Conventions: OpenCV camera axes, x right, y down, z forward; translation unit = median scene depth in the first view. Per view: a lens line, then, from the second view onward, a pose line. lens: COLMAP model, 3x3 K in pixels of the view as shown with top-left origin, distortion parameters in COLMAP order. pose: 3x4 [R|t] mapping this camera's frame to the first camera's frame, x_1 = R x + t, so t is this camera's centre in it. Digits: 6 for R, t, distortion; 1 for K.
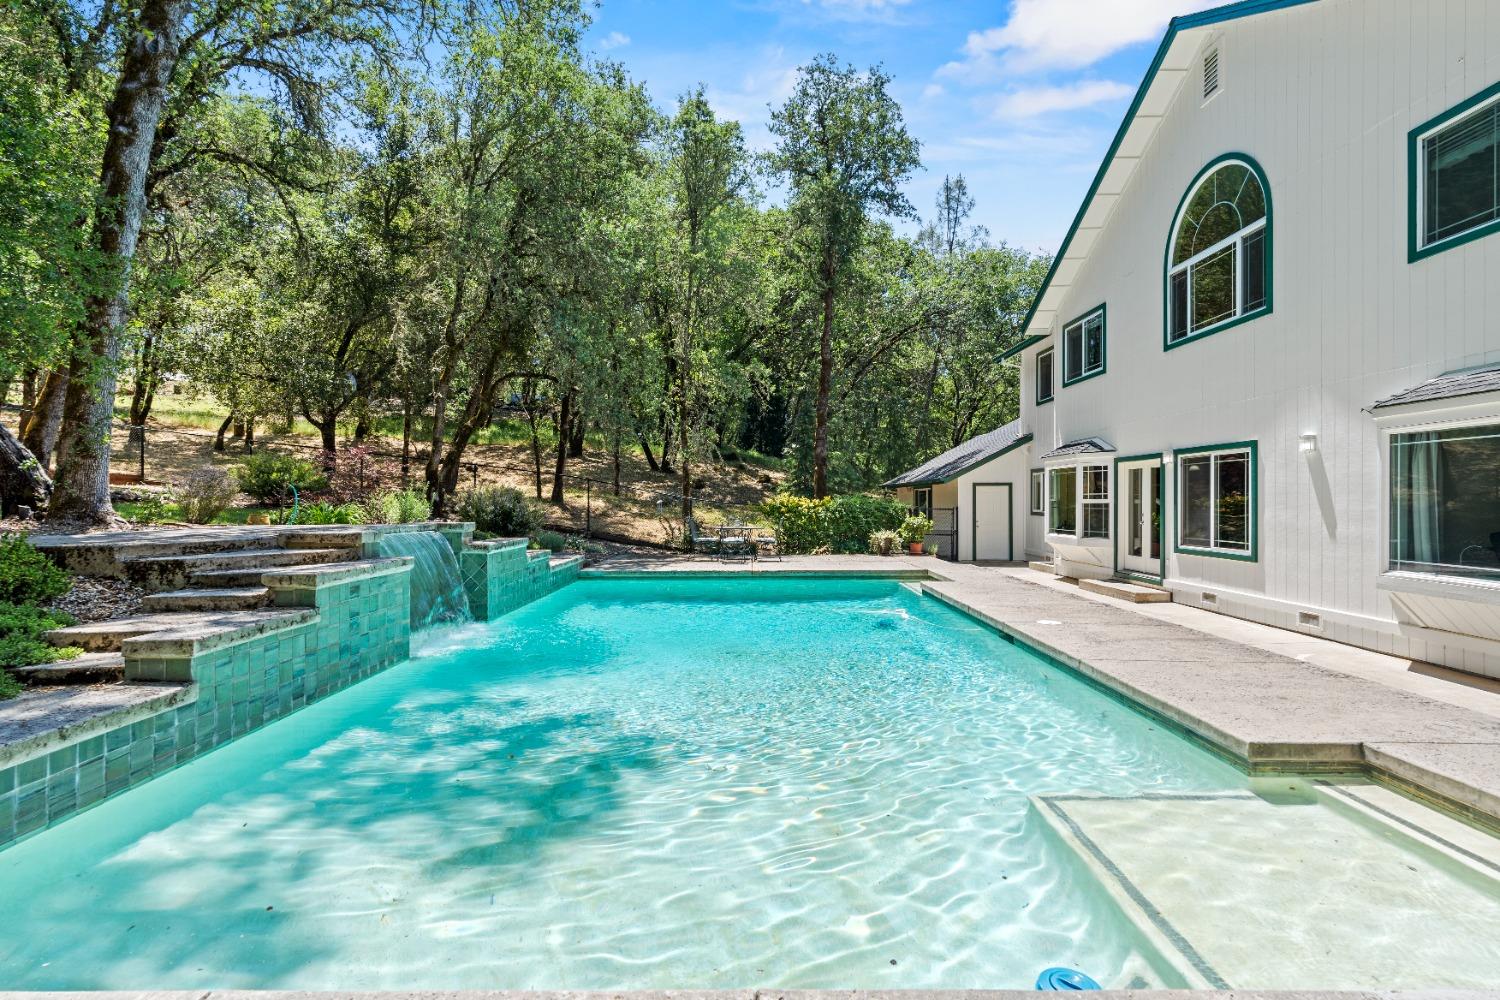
lens RADIAL K [[750.8, 0, 757.2], [0, 750.8, 502.0], [0, 0, 1]] dist [0.001144, -0.000275]
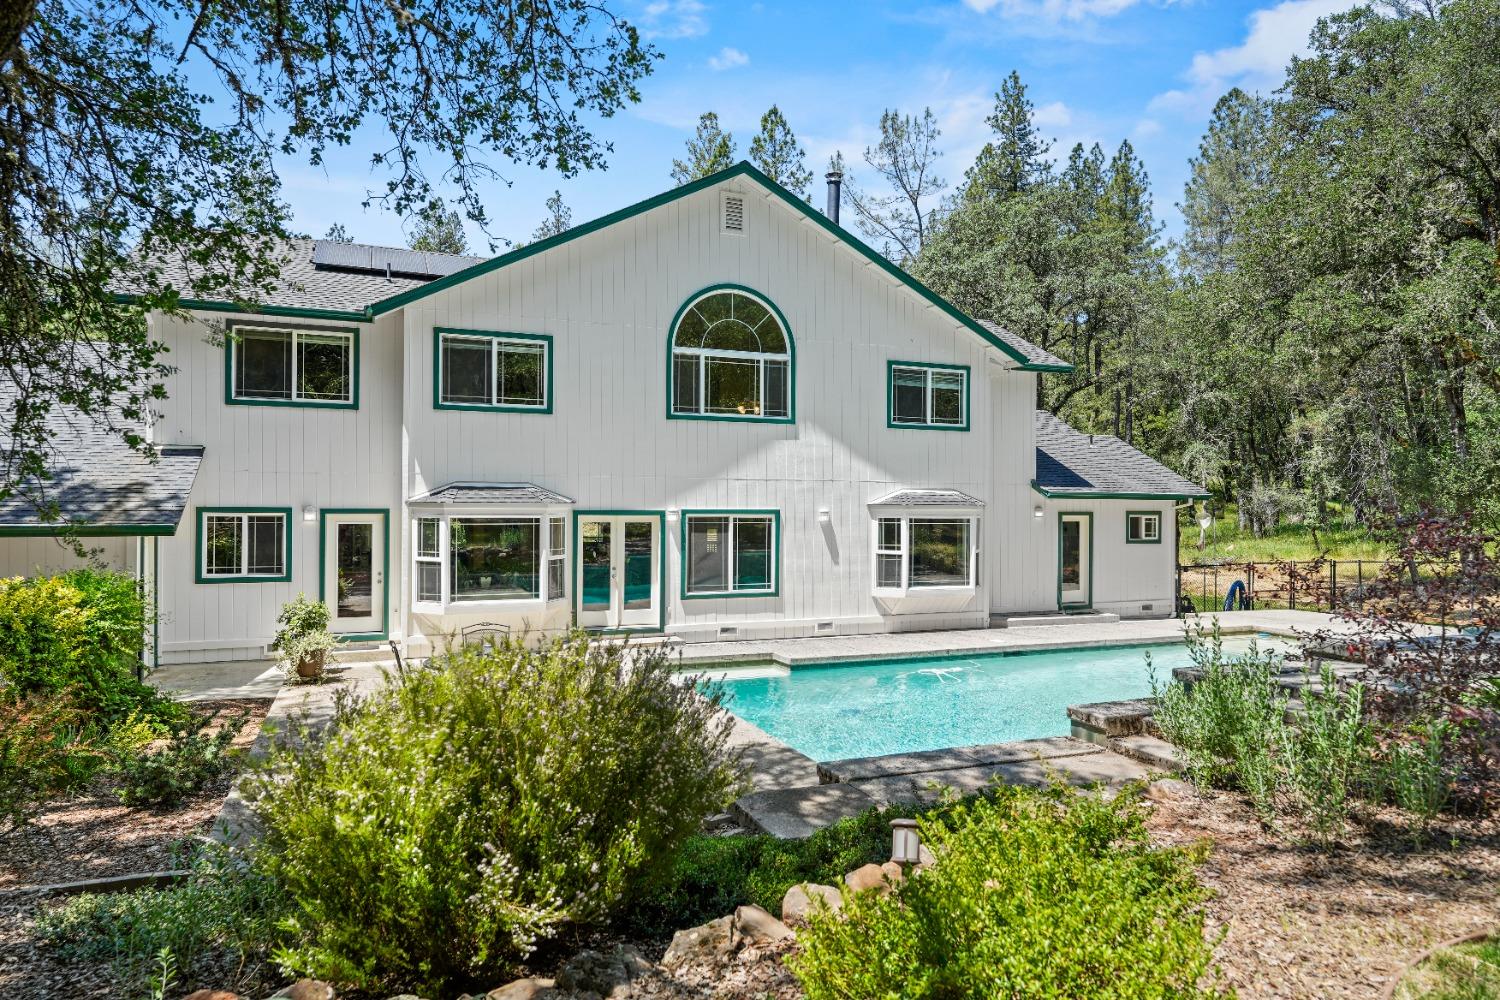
lens RADIAL K [[926.7, 0, 752.5], [0, 926.7, 504.2], [0, 0, 1]] dist [-0.005038, 0.002279]
pose [[-0.368122, 0.008294, 0.929741, -0.809724], [-0.000330, 0.999959, -0.009051, -0.066415], [-0.929778, -0.003638, -0.368104, 1.463881]]
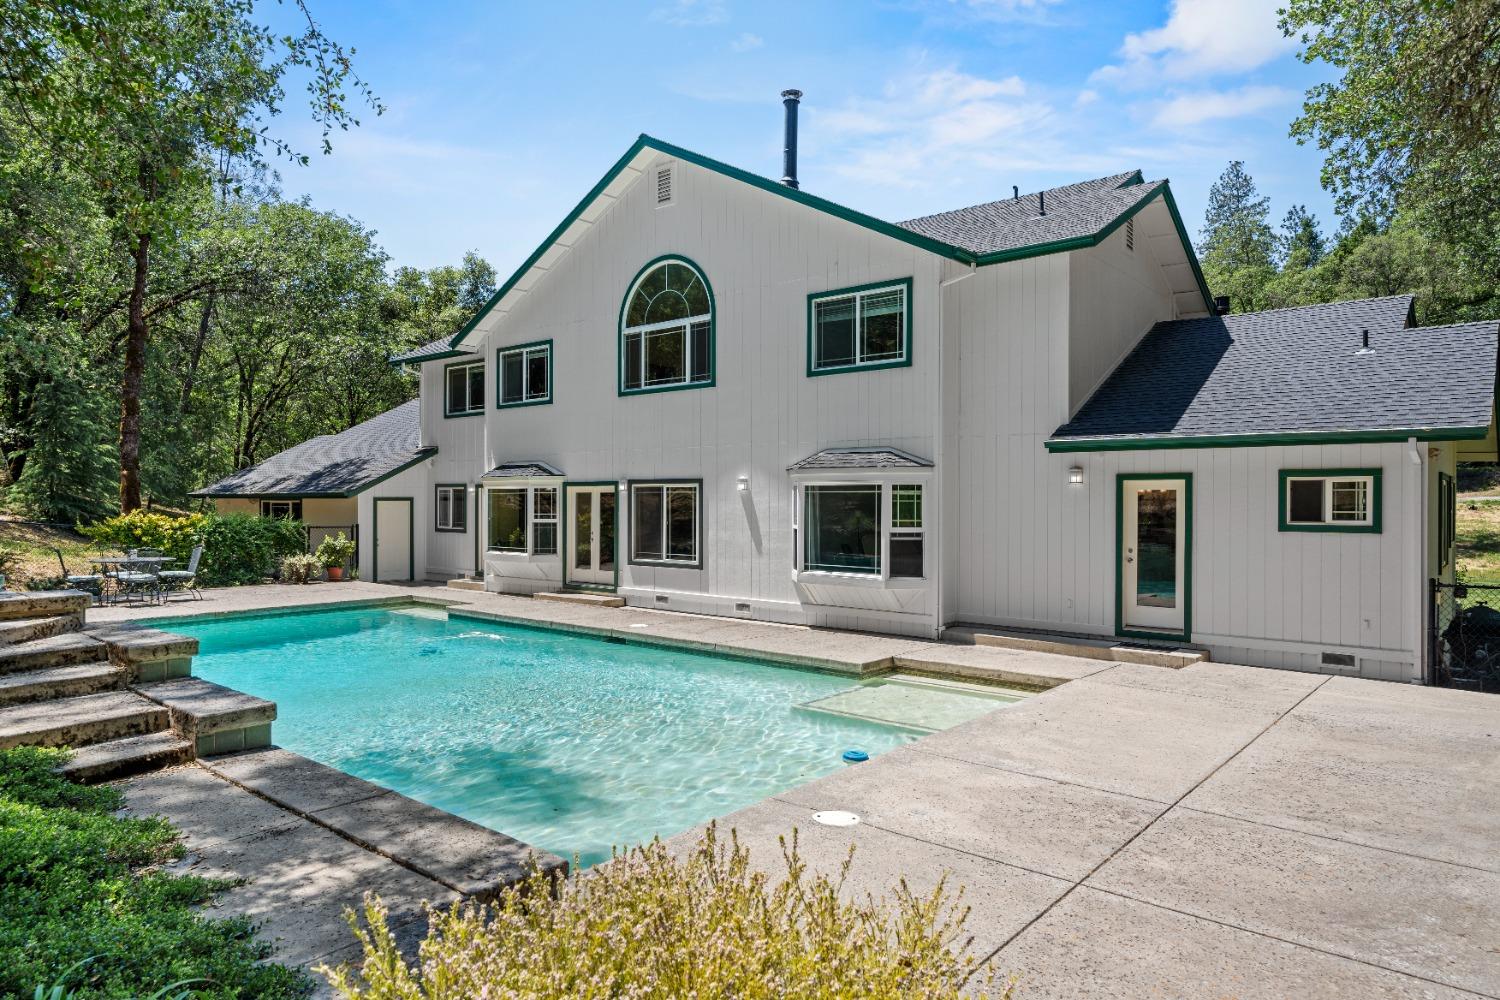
lens RADIAL K [[926.7, 0, 749.8], [0, 926.7, 499.8], [0, 0, 1]] dist [-0.005038, 0.002279]
pose [[0.645960, 0.002963, 0.763366, -0.472867], [-0.001258, 0.999995, -0.002817, -0.034508], [-0.763371, 0.000859, 0.645960, -0.116252]]
